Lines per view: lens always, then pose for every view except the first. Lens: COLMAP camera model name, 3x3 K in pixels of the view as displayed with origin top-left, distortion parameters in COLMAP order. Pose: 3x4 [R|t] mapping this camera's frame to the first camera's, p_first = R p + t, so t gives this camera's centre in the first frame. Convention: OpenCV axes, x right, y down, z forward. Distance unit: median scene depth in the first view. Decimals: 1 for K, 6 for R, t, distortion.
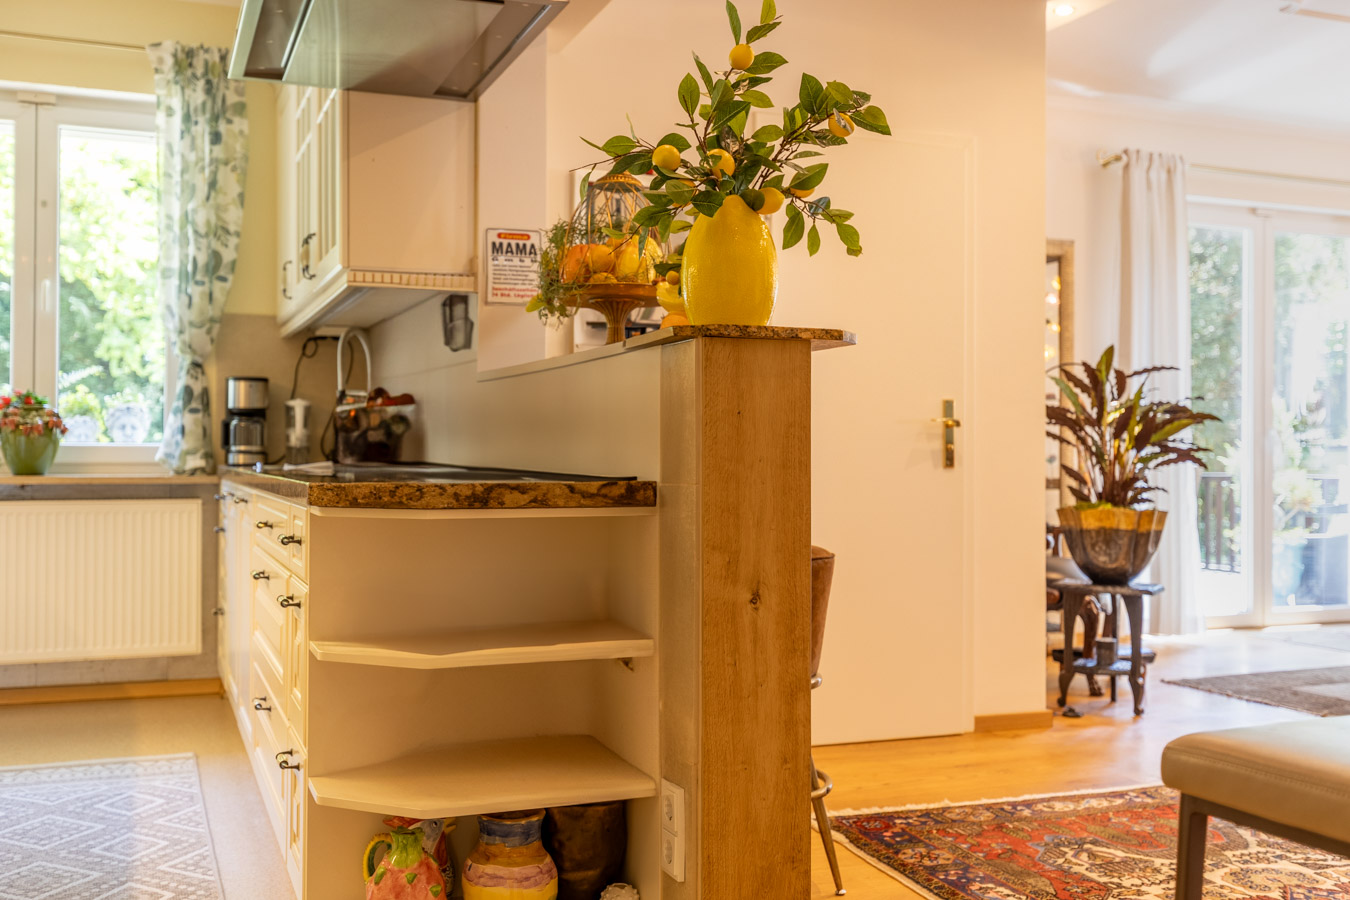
lens RADIAL K [[1349.8, 0, 663.7], [0, 1349.8, 441.1], [0, 0, 1]] dist [0.003926, -0.001859]
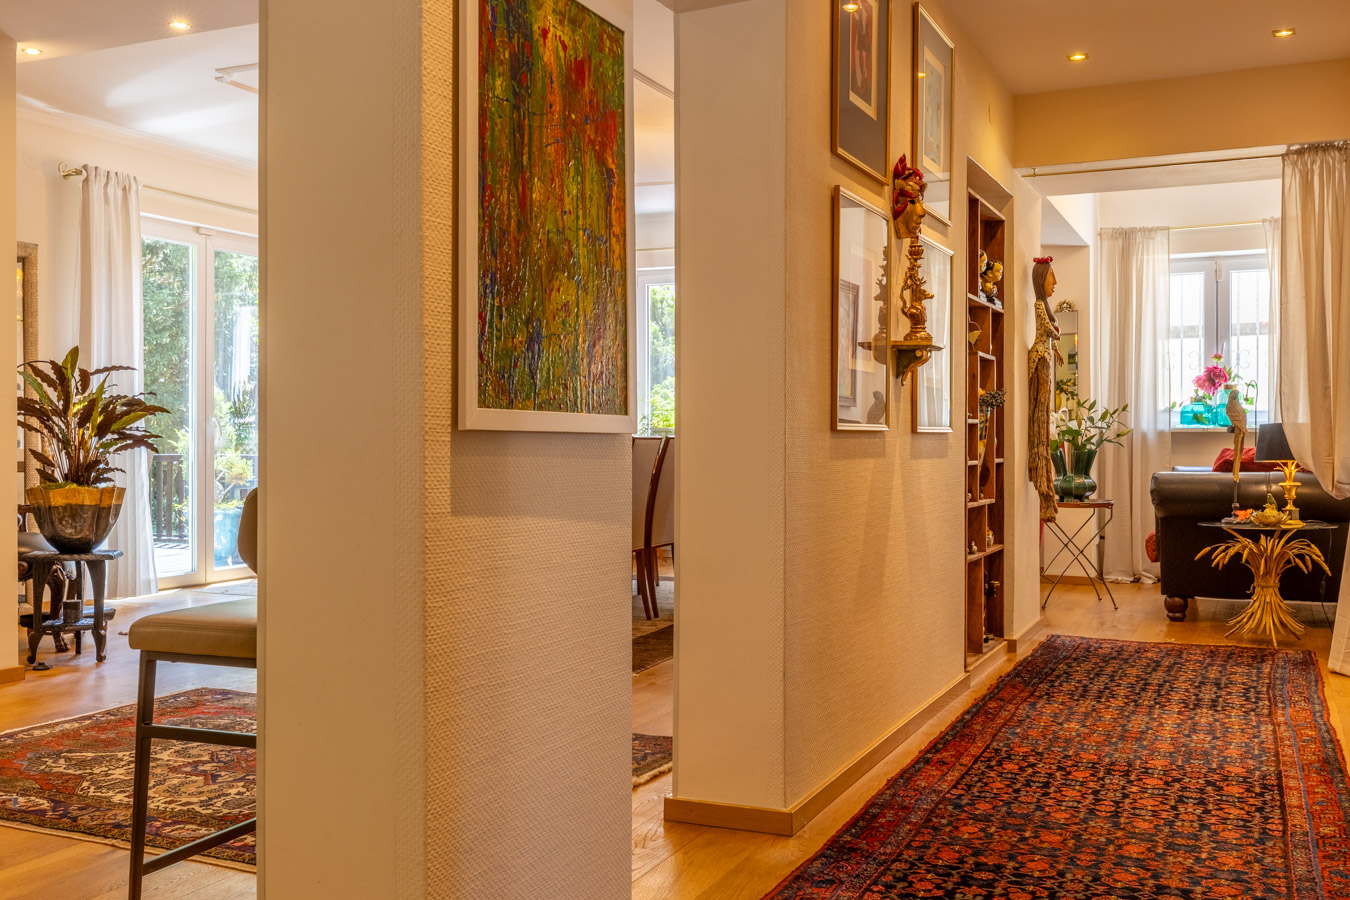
lens RADIAL K [[1349.8, 0, 663.7], [0, 1349.8, 441.1], [0, 0, 1]] dist [0.003926, -0.001859]
pose [[0.738630, -0.007359, 0.674071, -0.078899], [-0.003394, 0.999887, 0.014636, -0.008772], [-0.674103, -0.013098, 0.738521, -0.199651]]
